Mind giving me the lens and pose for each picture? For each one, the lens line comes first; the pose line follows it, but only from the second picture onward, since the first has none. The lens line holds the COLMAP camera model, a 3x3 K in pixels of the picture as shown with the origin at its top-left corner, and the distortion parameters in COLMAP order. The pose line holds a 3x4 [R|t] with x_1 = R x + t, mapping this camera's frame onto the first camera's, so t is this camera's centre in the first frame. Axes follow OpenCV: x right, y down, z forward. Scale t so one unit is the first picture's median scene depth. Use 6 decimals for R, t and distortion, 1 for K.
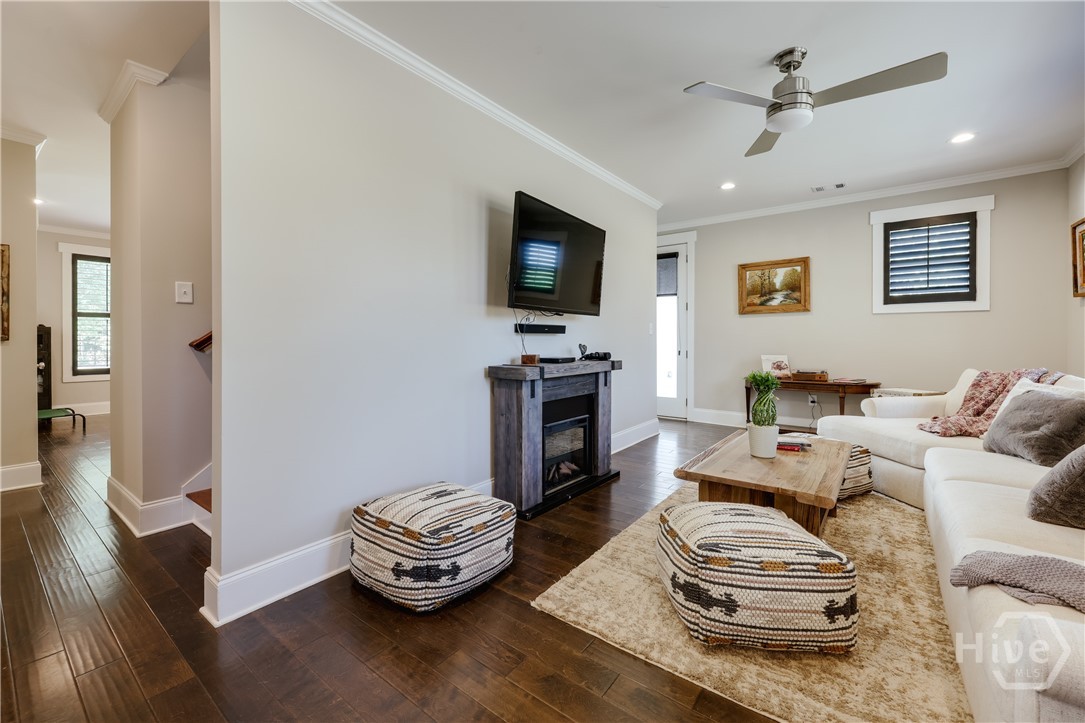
lens RADIAL K [[440.4, 0, 549.6], [0, 440.4, 346.0], [0, 0, 1]] dist [0.002902, 0.000378]
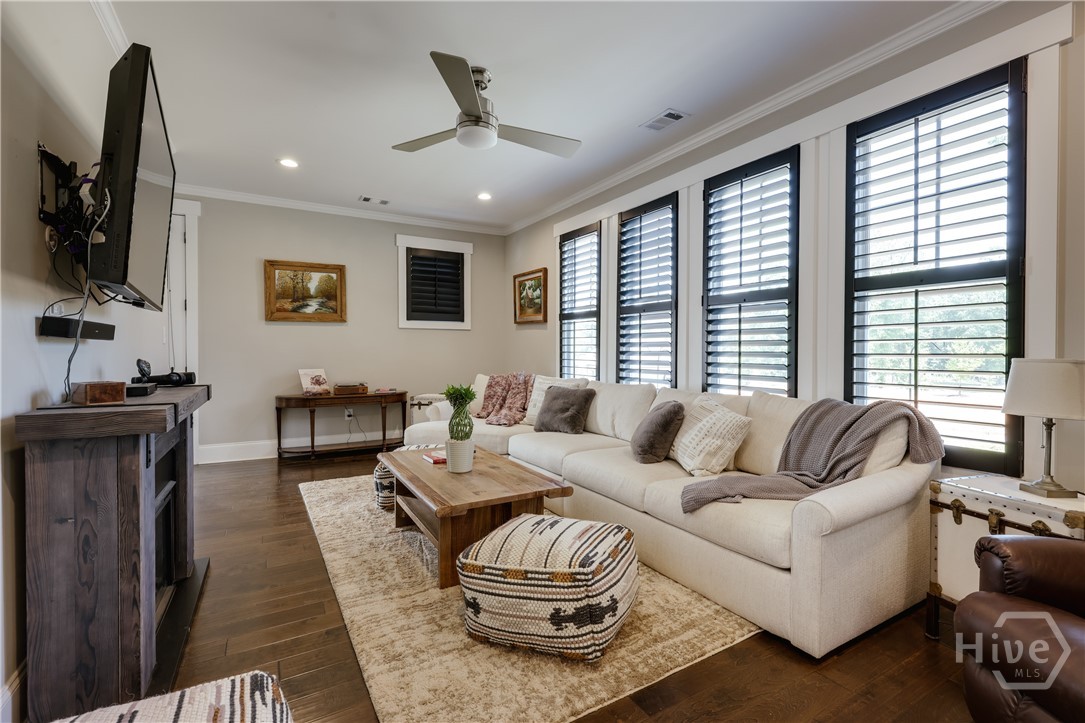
lens RADIAL K [[485.4, 0, 512.6], [0, 485.4, 359.4], [0, 0, 1]] dist [0.002393, -0.000154]
pose [[0.399181, -0.014177, 0.916762, -0.443266], [0.012922, 0.999868, 0.009836, -0.006068], [-0.916781, 0.007920, 0.399312, 0.456365]]
